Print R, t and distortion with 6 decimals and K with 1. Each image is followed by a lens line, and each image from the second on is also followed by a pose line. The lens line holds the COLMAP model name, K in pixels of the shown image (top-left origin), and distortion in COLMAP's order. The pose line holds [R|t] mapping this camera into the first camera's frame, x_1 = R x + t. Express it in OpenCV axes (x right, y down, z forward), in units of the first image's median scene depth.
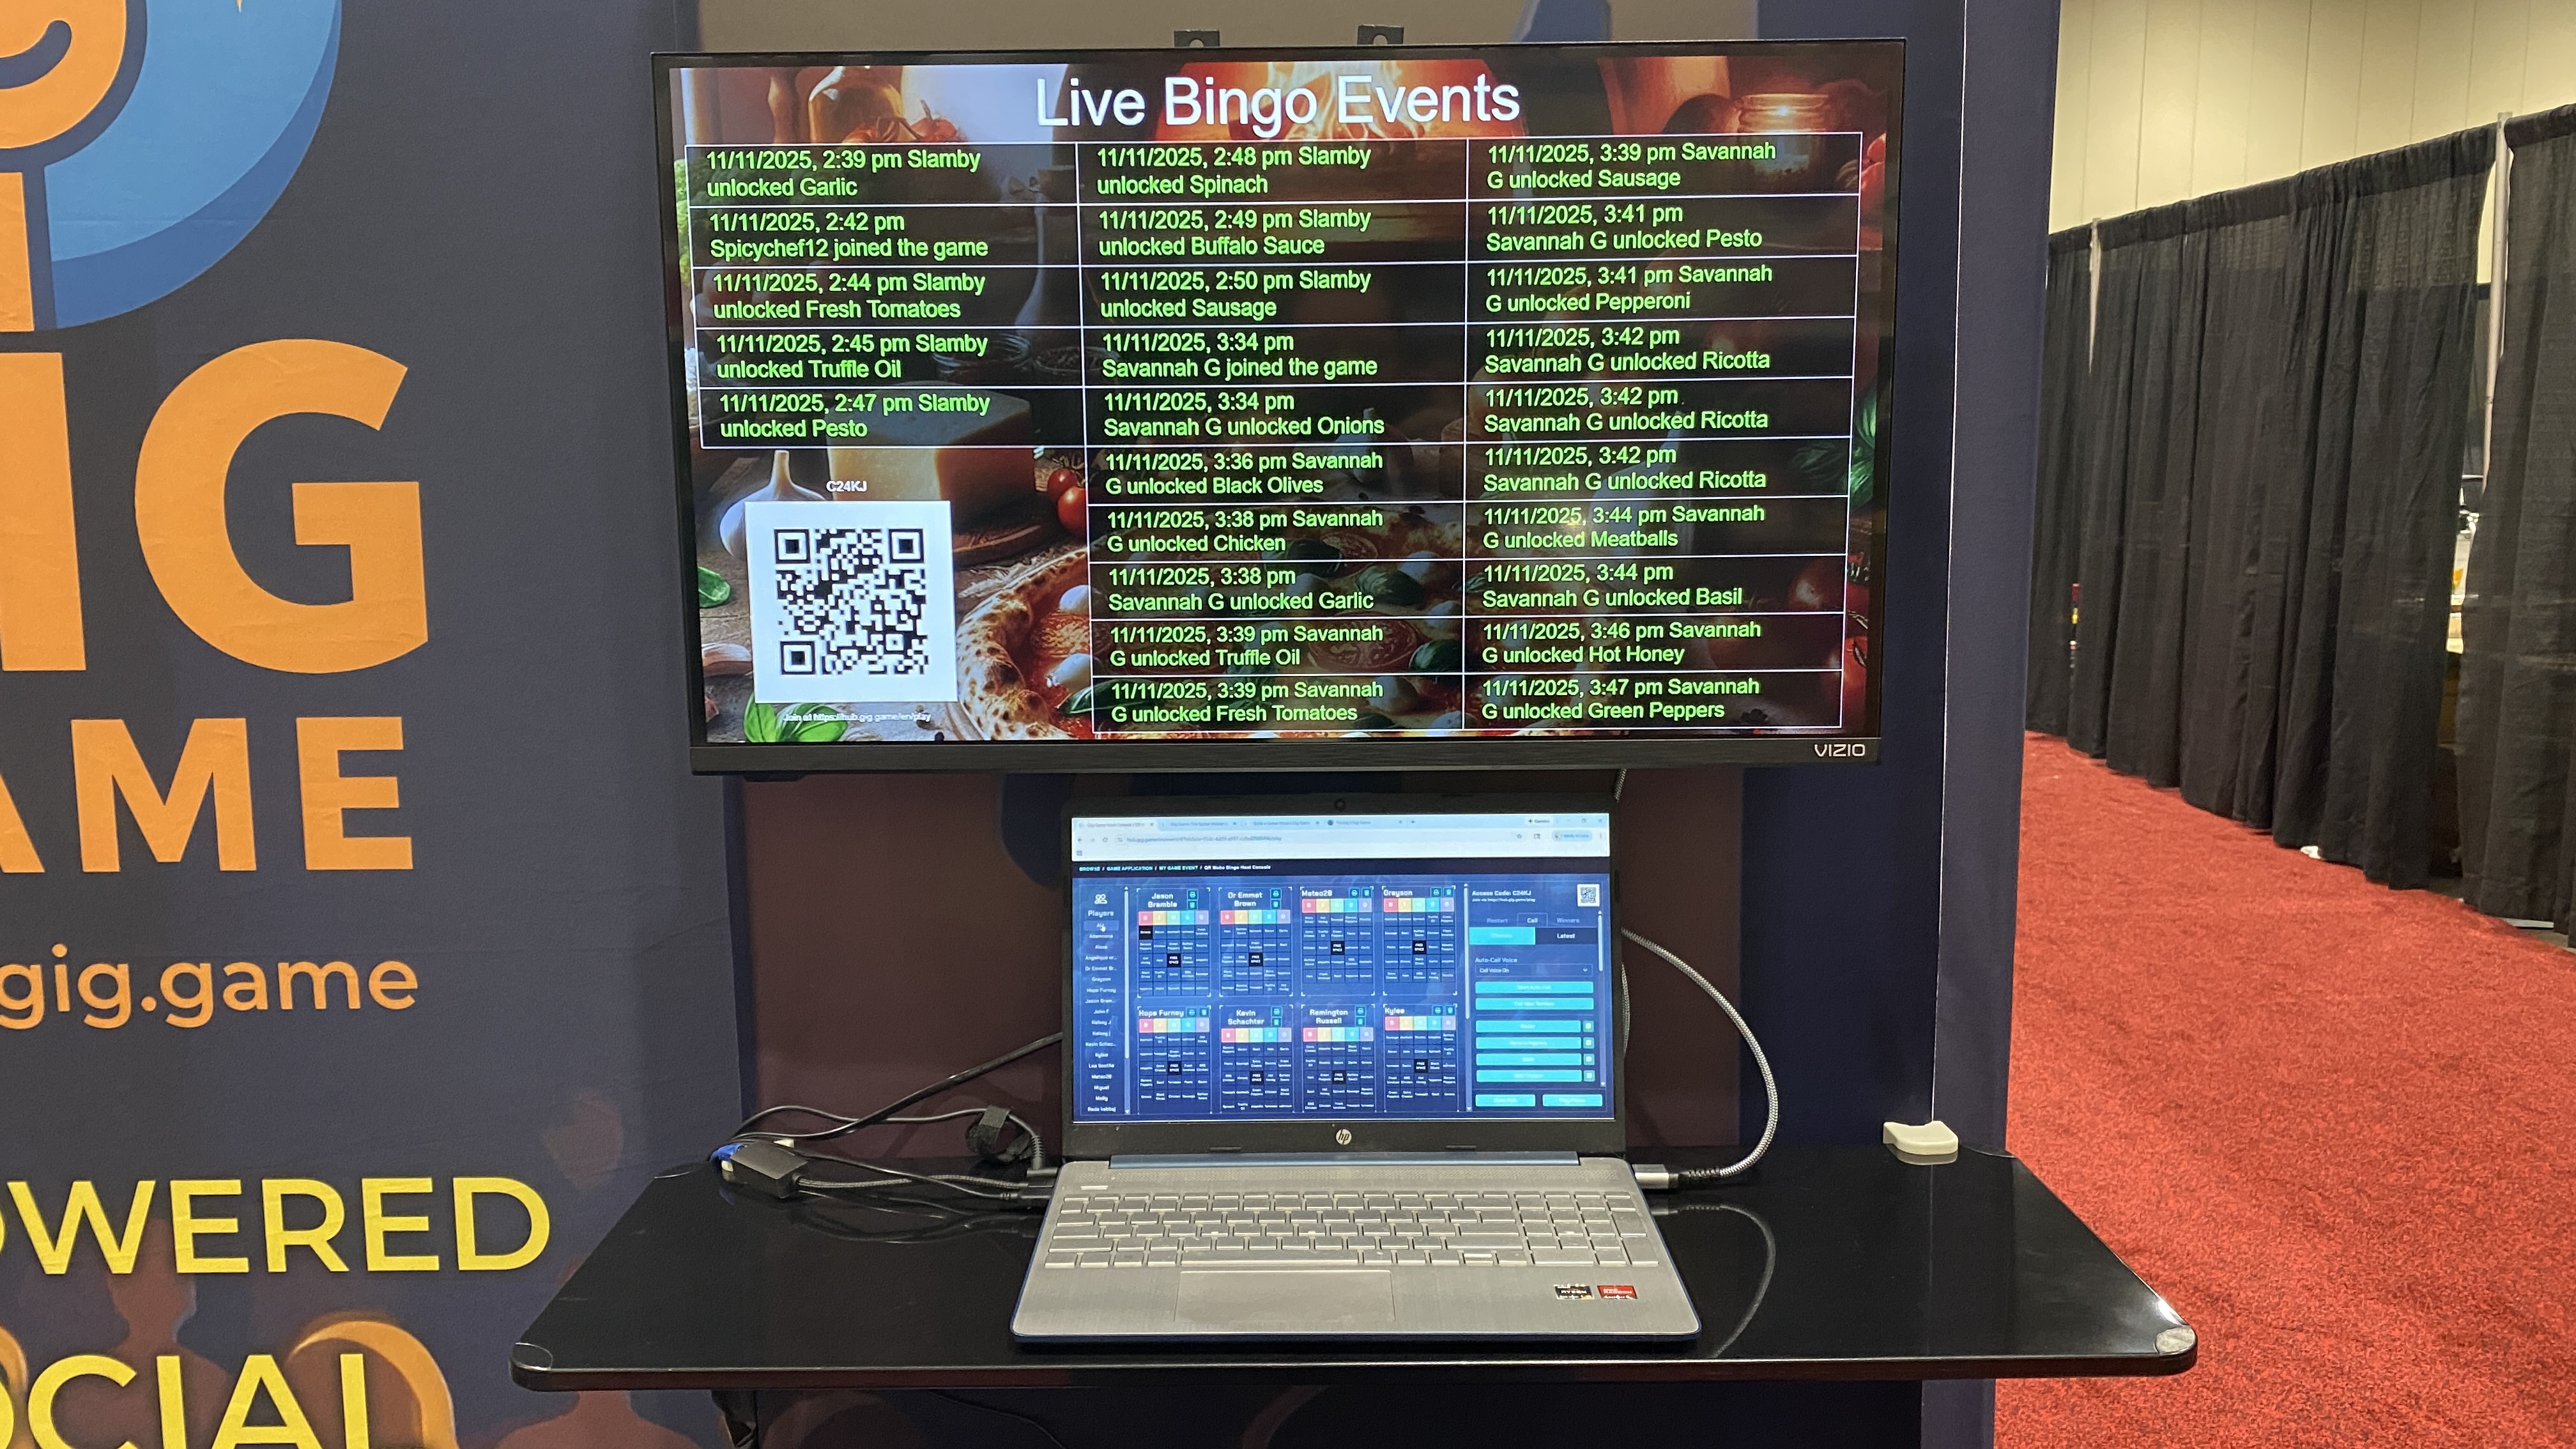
lens RADIAL K [[1929.8, 0, 1288.0], [0, 1929.8, 724.5], [0, 0, 1]] dist [0.123410, -0.166477]
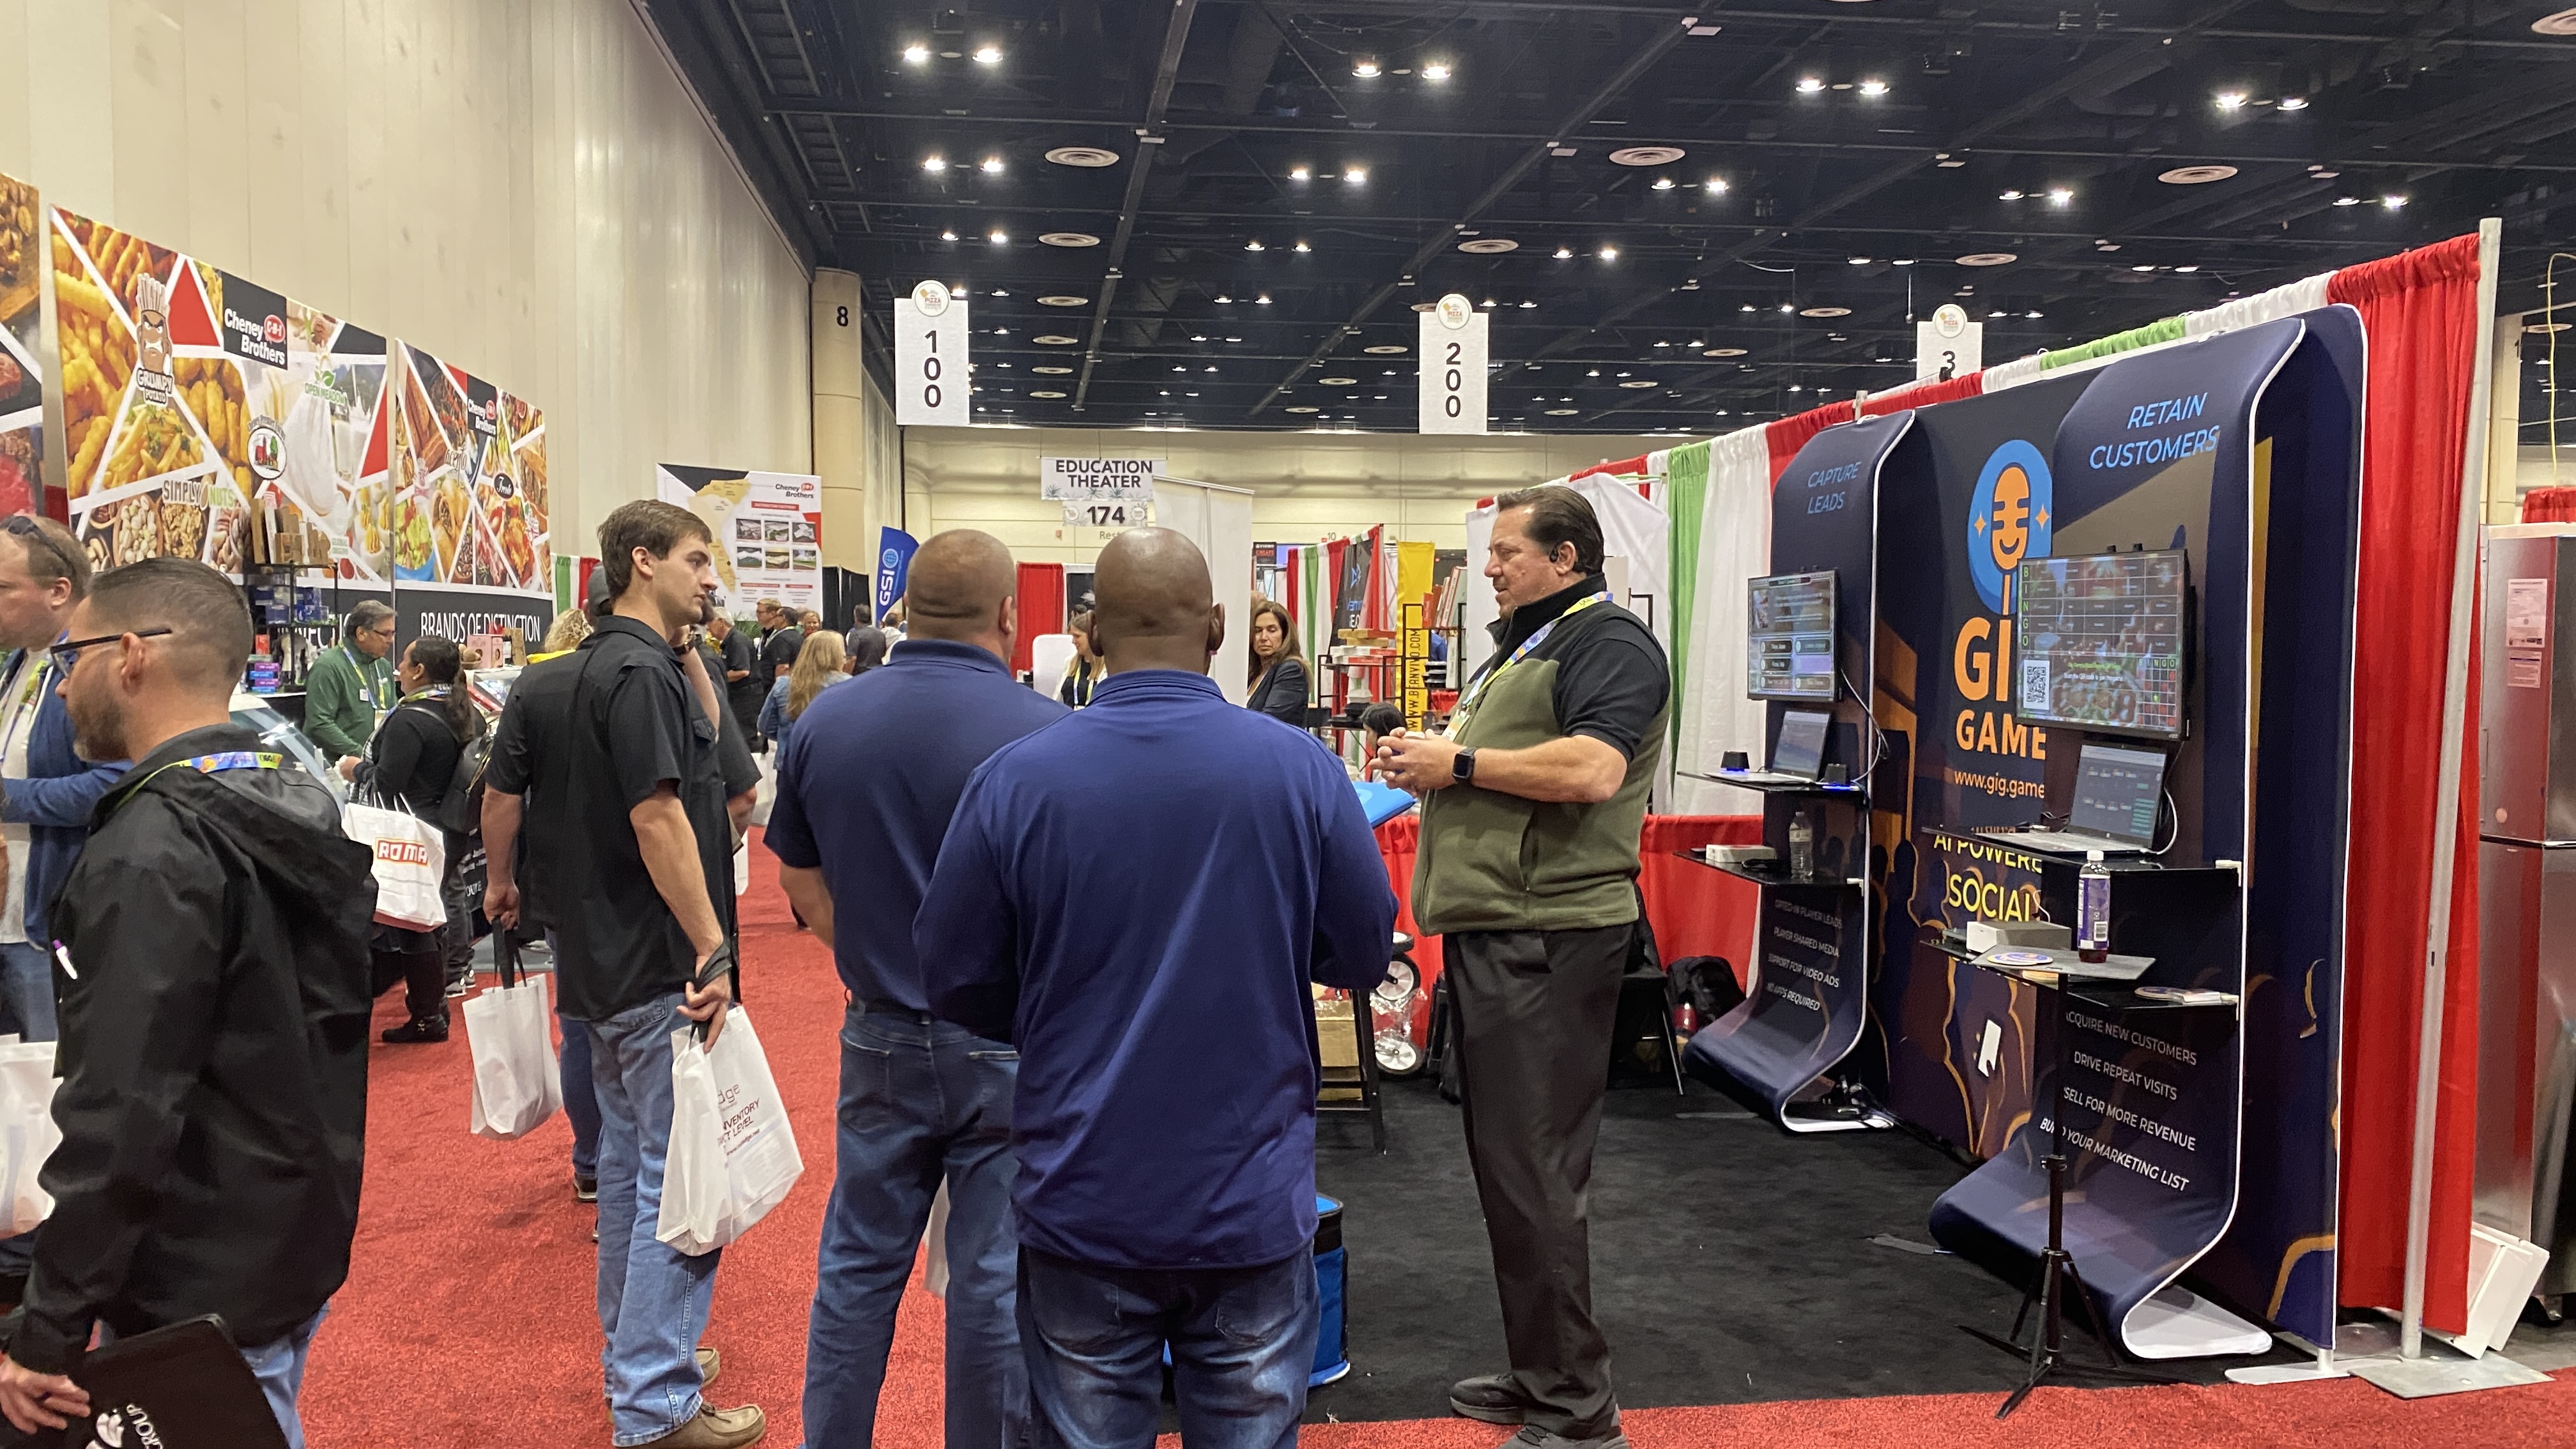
lens RADIAL K [[1929.8, 0, 1288.0], [0, 1929.8, 724.5], [0, 0, 1]] dist [0.123410, -0.166477]
pose [[0.142486, 0.061949, -0.987856, 2.955722], [-0.147246, 0.988261, 0.040736, 0.068985], [0.978783, 0.139654, 0.149935, -0.941888]]
